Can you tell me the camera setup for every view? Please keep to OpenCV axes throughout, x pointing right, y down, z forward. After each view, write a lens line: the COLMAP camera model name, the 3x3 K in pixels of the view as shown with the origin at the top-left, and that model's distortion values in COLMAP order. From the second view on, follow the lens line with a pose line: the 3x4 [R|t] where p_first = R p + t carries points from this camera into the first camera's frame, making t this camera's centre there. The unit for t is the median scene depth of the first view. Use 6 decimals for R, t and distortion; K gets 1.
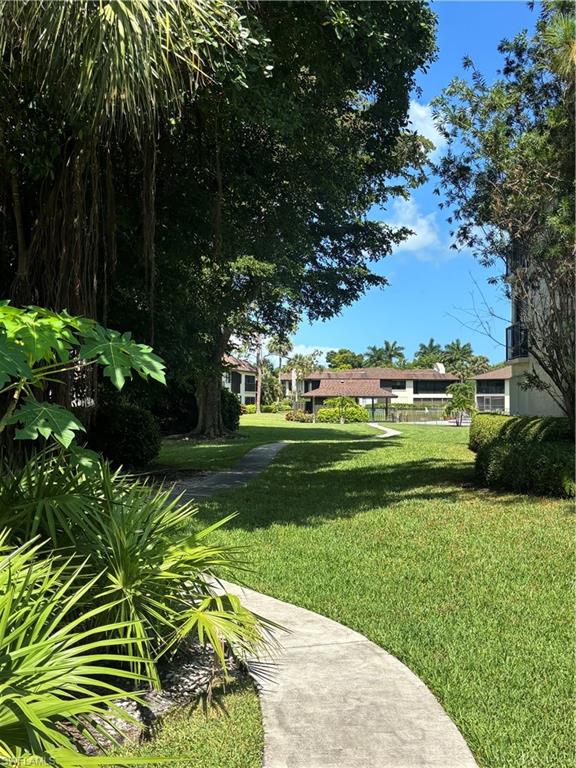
lens RADIAL K [[848.6, 0, 287.7], [0, 848.6, 384.5], [0, 0, 1]] dist [0.027934, 0.000000]
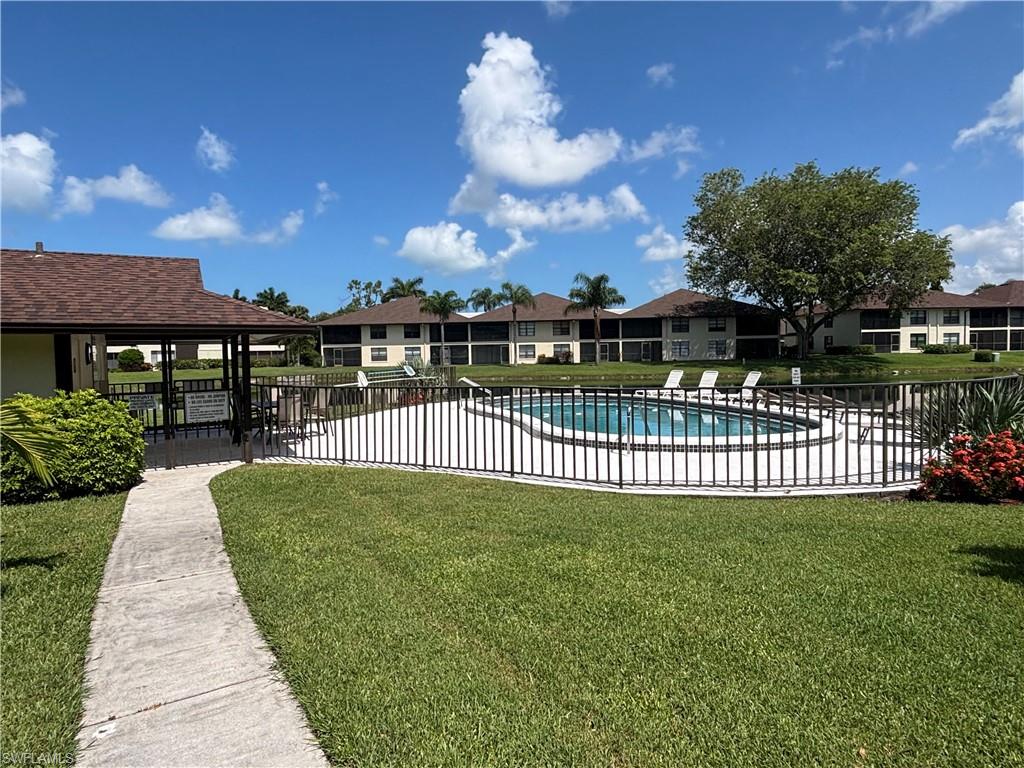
lens RADIAL K [[598.9, 0, 521.8], [0, 598.9, 371.1], [0, 0, 1]] dist [-0.020239, -0.000311]
pose [[0.804436, -0.030307, 0.593266, 0.036668], [0.003607, 0.998929, 0.046138, 0.007738], [-0.594028, -0.034975, 0.803684, 0.340383]]
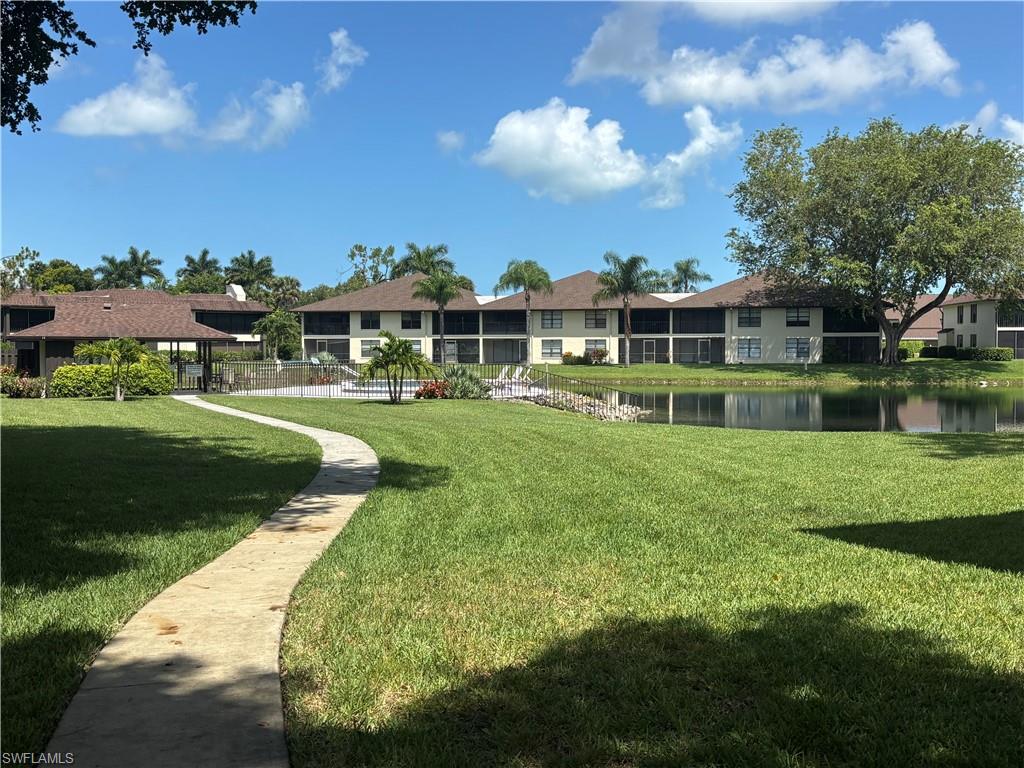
lens RADIAL K [[1131.4, 0, 505.0], [0, 1131.4, 387.0], [0, 0, 1]] dist [0.027934, 0.000000]
pose [[0.898884, -0.013243, 0.437986, -0.004863], [-0.011612, 0.998472, 0.054021, 0.001879], [-0.438032, -0.053644, 0.897357, 0.142448]]
